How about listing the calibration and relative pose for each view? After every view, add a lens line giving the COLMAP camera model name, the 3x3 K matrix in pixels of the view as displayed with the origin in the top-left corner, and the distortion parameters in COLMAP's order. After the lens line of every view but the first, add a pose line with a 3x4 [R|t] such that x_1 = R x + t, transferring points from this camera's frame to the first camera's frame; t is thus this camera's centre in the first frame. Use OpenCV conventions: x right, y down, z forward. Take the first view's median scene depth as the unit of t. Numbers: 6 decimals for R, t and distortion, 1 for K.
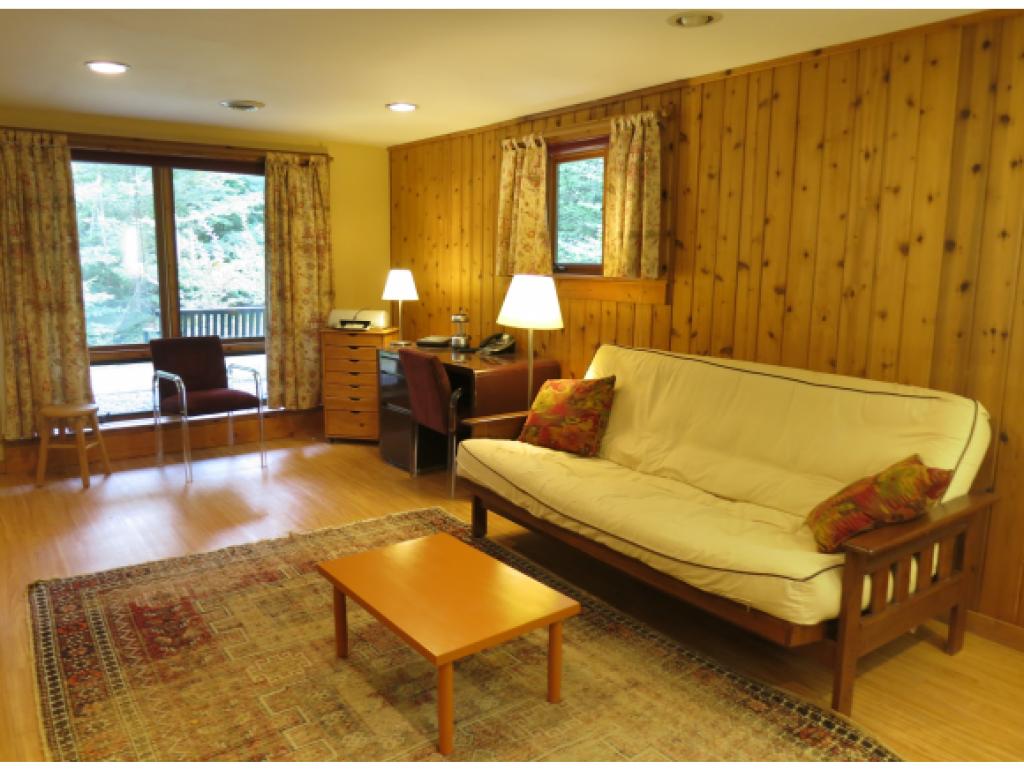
lens RADIAL K [[764.3, 0, 506.2], [0, 764.3, 383.9], [0, 0, 1]] dist [-0.046788, 0.011154]
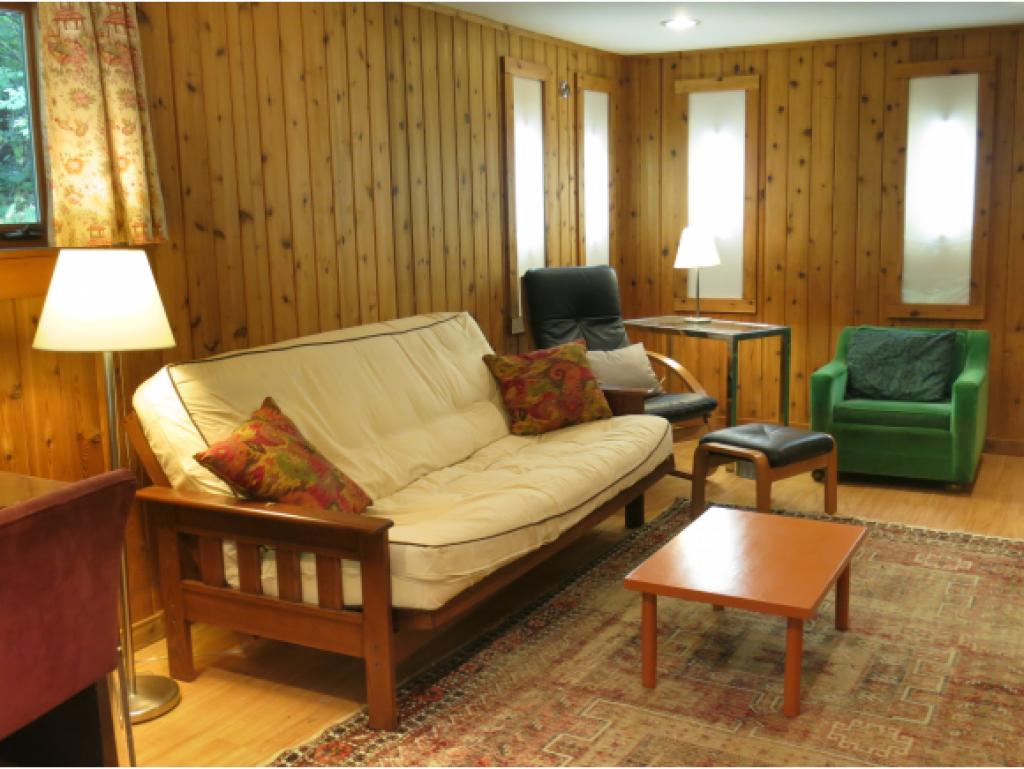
lens RADIAL K [[1070.7, 0, 512.0], [0, 1070.7, 386.4], [0, 0, 1]] dist [-0.030144, 0.000000]
pose [[-0.415106, -0.150508, 0.897237, -0.749320], [0.164068, 0.957667, 0.236551, -0.194332], [-0.894857, 0.245402, -0.372839, 1.160302]]
